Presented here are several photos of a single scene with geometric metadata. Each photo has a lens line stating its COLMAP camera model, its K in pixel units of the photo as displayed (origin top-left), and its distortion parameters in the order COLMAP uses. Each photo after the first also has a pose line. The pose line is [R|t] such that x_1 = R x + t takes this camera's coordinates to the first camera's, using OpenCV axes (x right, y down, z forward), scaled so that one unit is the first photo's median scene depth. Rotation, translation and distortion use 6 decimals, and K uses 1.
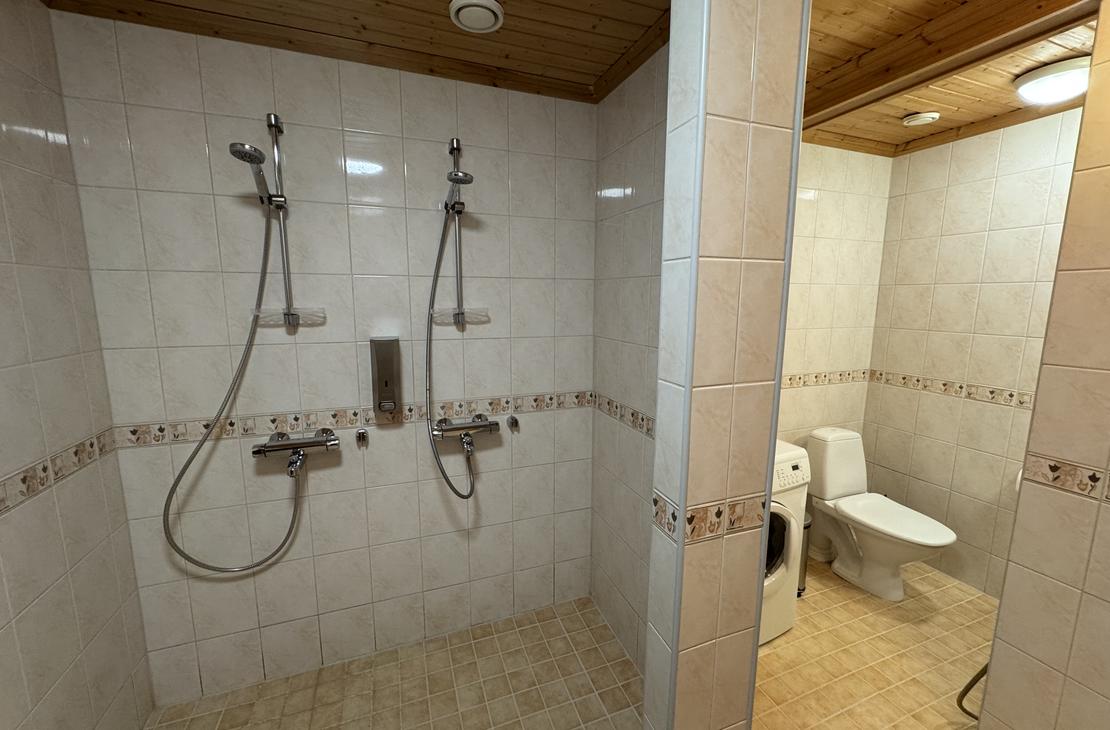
lens RADIAL K [[441.1, 0, 555.2], [0, 441.1, 364.1], [0, 0, 1]] dist [-0.002217, -0.000017]
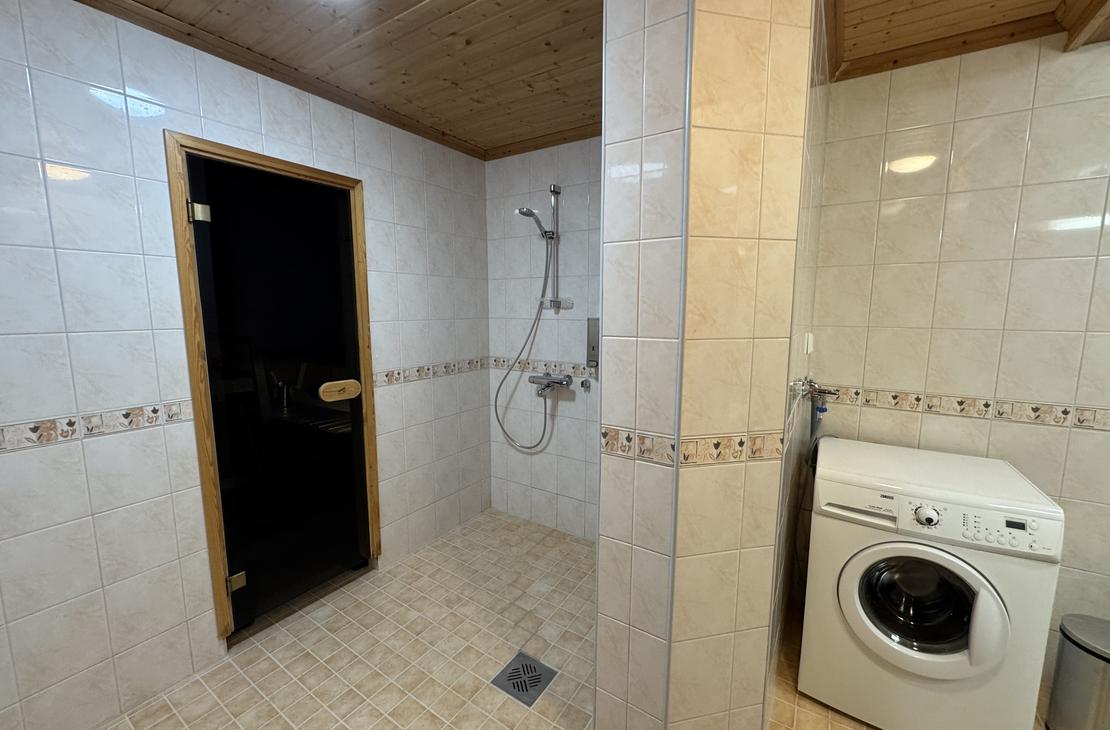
lens RADIAL K [[441.1, 0, 559.1], [0, 441.1, 364.3], [0, 0, 1]] dist [-0.002217, -0.000017]
pose [[0.598418, 0.102800, -0.794562, 0.748735], [-0.121785, 0.991881, 0.036608, 0.059641], [0.791874, 0.074859, 0.606079, 0.023435]]
